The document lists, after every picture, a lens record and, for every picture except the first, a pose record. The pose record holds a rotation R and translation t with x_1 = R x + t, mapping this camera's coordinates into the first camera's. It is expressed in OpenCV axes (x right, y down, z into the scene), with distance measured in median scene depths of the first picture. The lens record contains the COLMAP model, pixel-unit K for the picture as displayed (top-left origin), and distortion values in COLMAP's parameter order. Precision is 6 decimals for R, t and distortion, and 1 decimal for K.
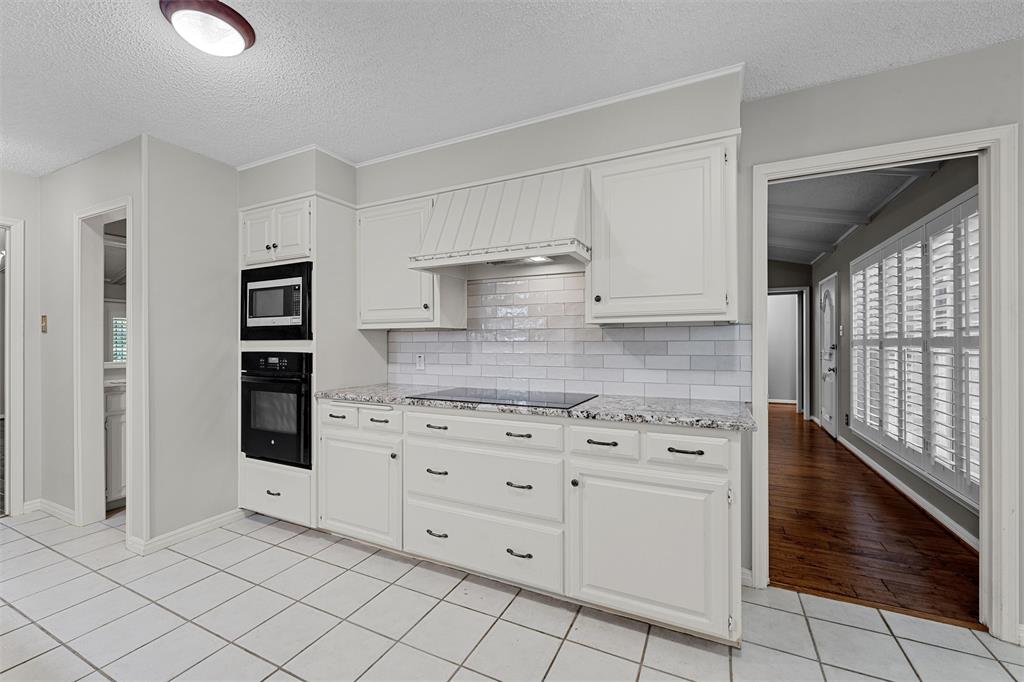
lens RADIAL K [[464.9, 0, 512.0], [0, 464.9, 341.0], [0, 0, 1]] dist [0.004163, 0.000488]
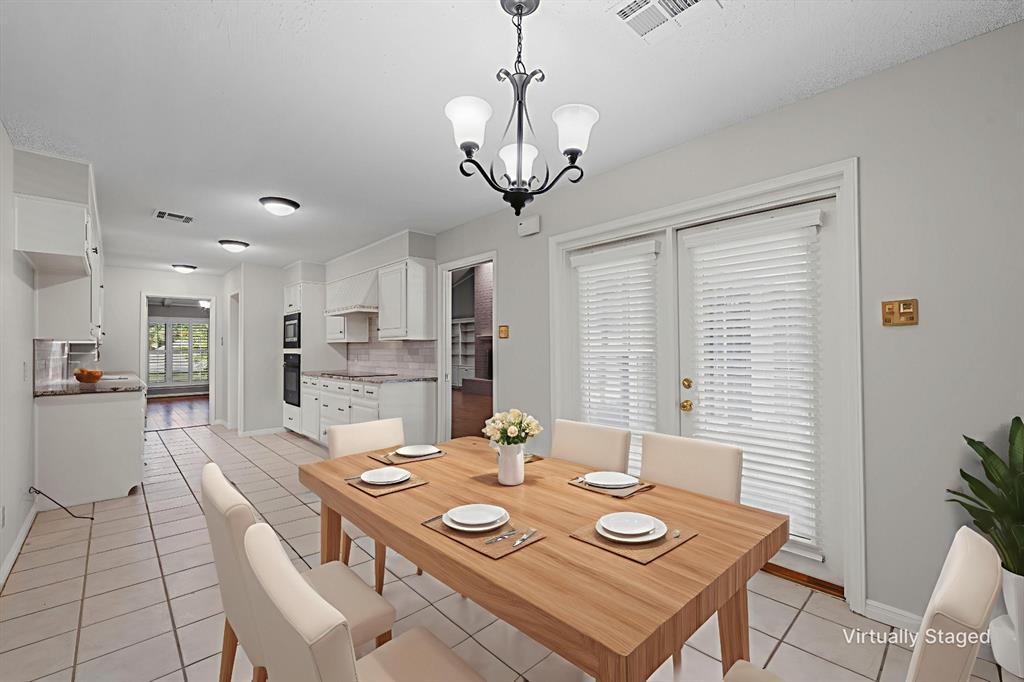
lens RADIAL K [[464.9, 0, 512.0], [0, 464.9, 341.0], [0, 0, 1]] dist [0.004163, 0.000488]
pose [[0.935212, -0.006392, -0.354030, 1.238541], [0.000299, 0.999851, -0.017262, 0.002238], [0.354087, 0.016038, 0.935075, -0.678252]]
